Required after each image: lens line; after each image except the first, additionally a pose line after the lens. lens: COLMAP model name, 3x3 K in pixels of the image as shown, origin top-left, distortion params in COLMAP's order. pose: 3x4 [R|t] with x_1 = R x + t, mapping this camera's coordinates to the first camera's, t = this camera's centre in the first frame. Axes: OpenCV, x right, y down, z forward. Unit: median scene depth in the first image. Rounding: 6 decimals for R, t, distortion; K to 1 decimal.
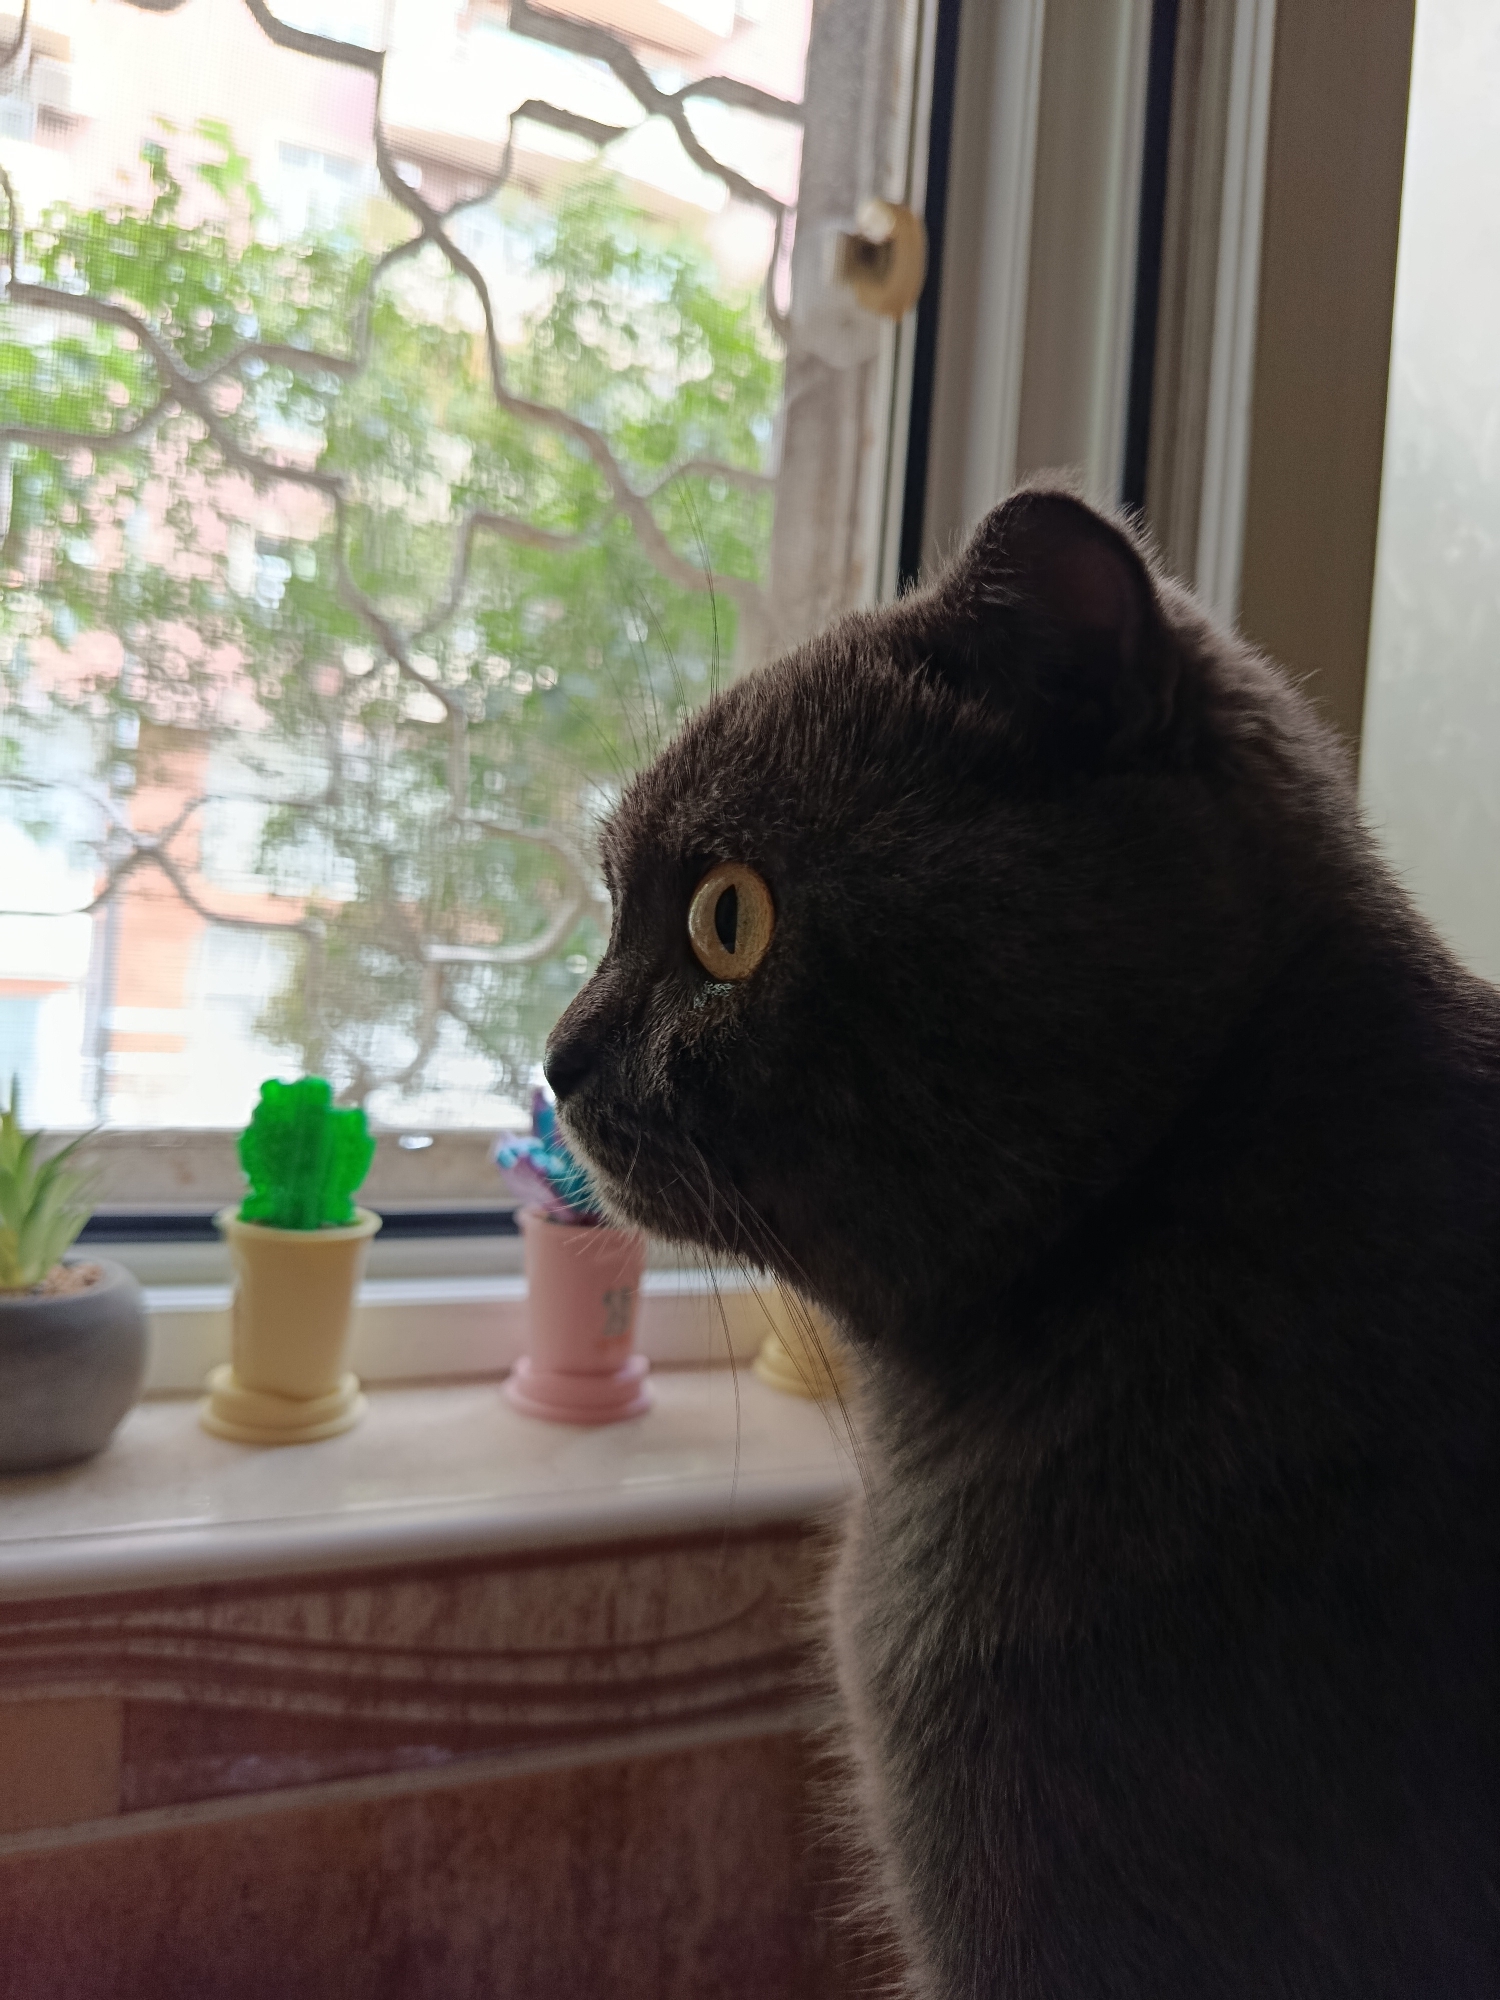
lens RADIAL K [[1480.3, 0, 754.9], [0, 1480.3, 996.4], [0, 0, 1]] dist [-0.071321, -0.008303]
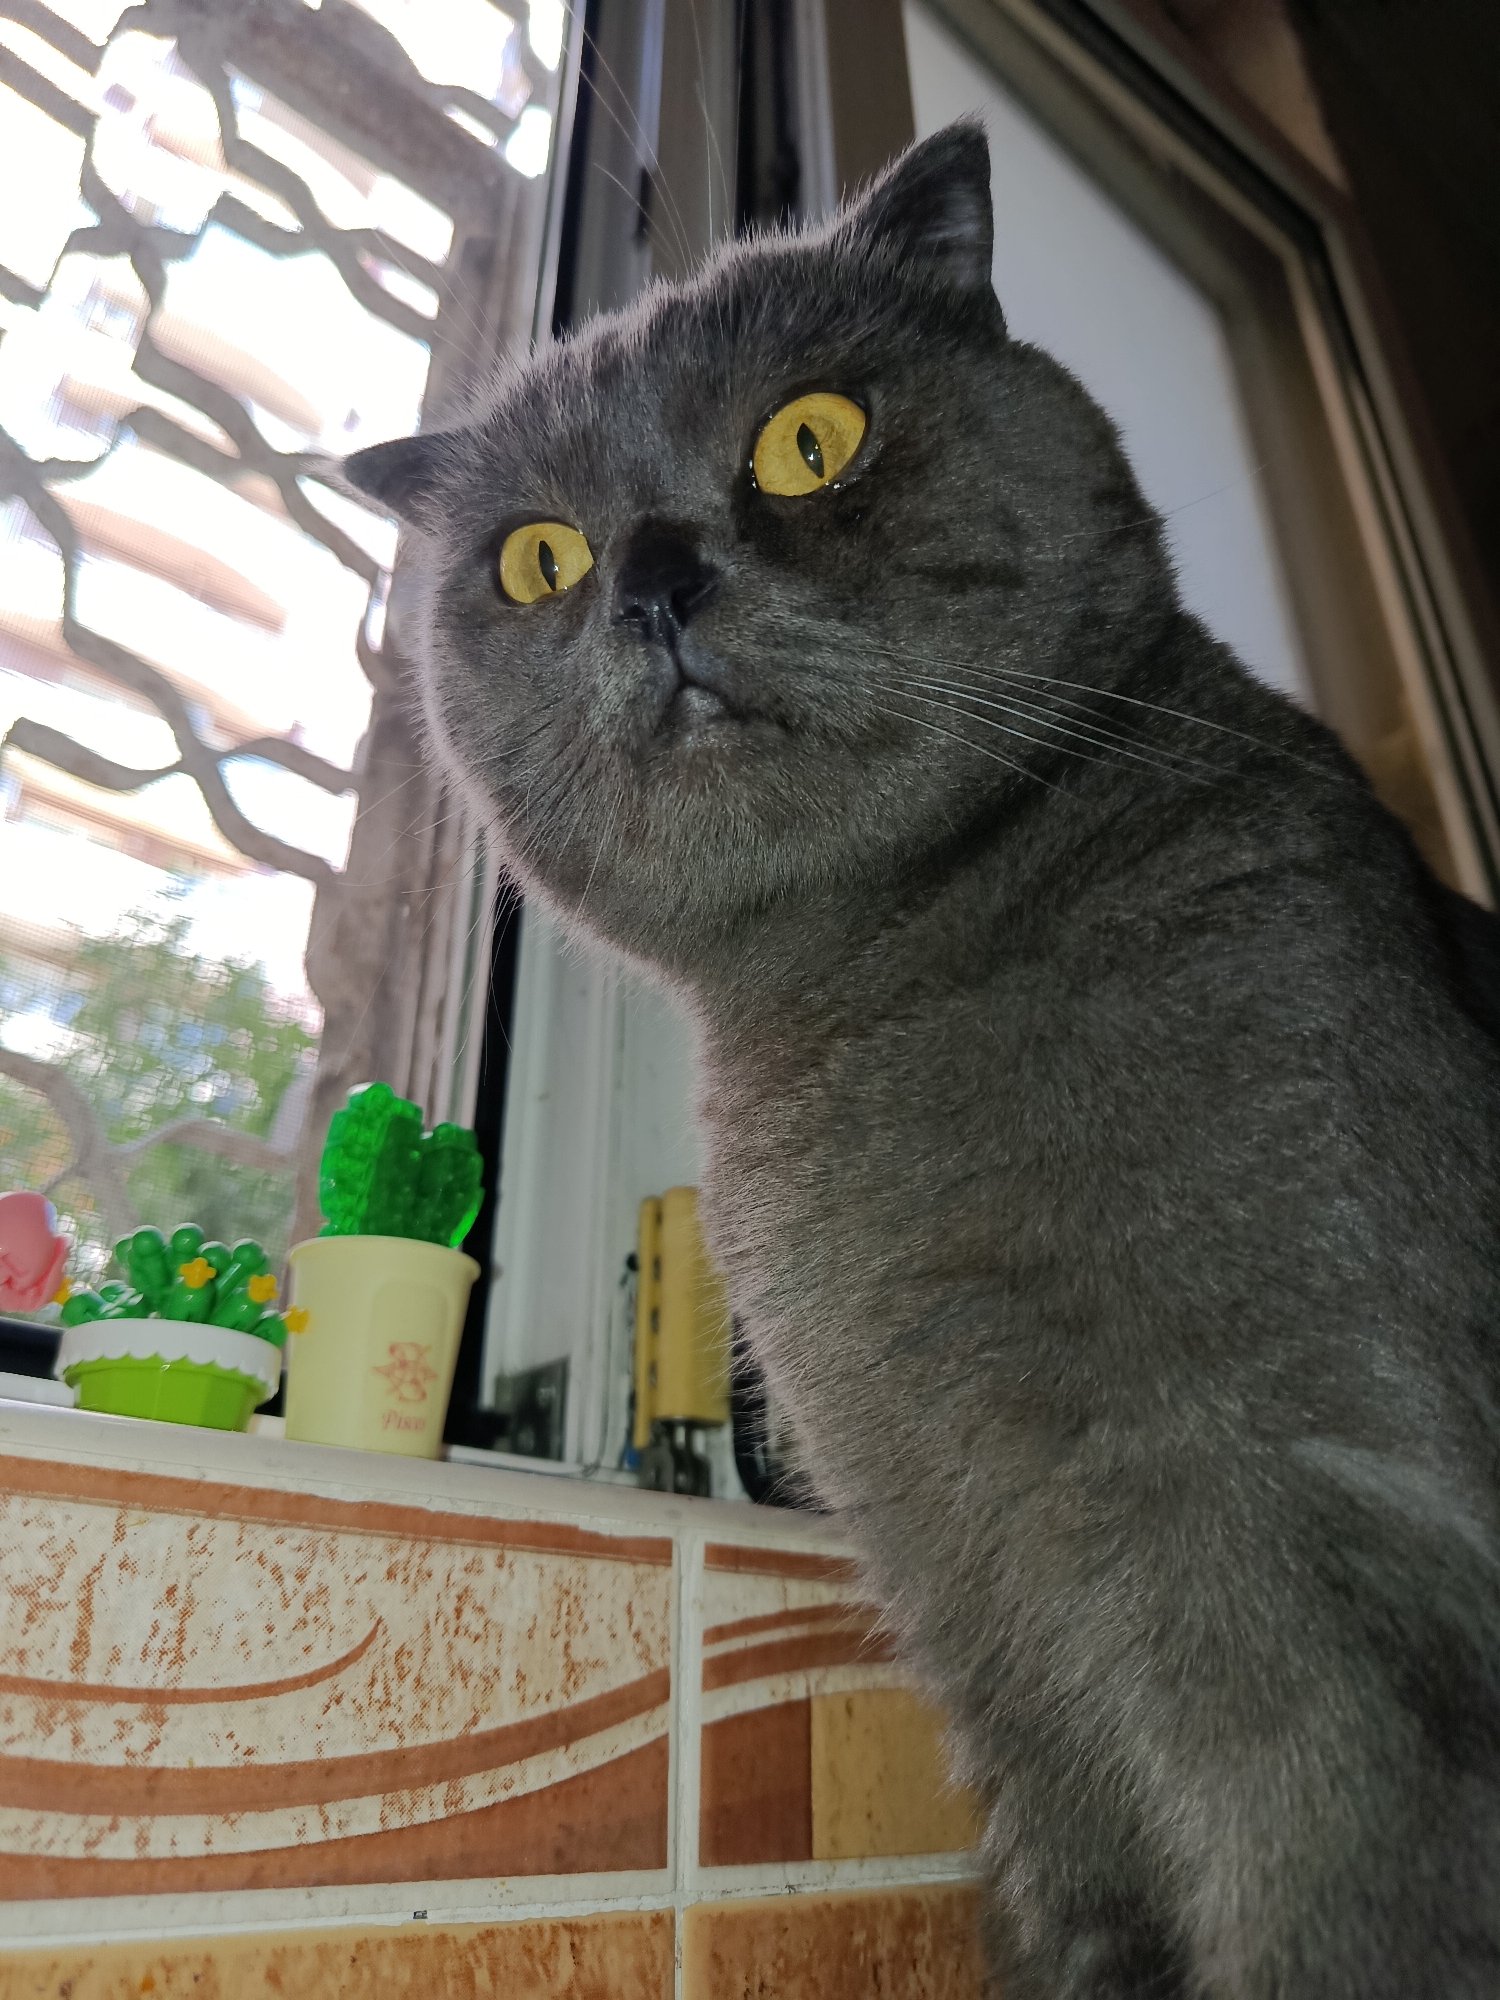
lens RADIAL K [[1458.2, 0, 765.0], [0, 1458.2, 996.7], [0, 0, 1]] dist [-0.044090, 0.001149]
pose [[0.946629, 0.078411, 0.312643, -0.025552], [0.085744, 0.873752, -0.478754, 0.283886], [-0.310712, 0.480010, 0.820396, 0.220774]]
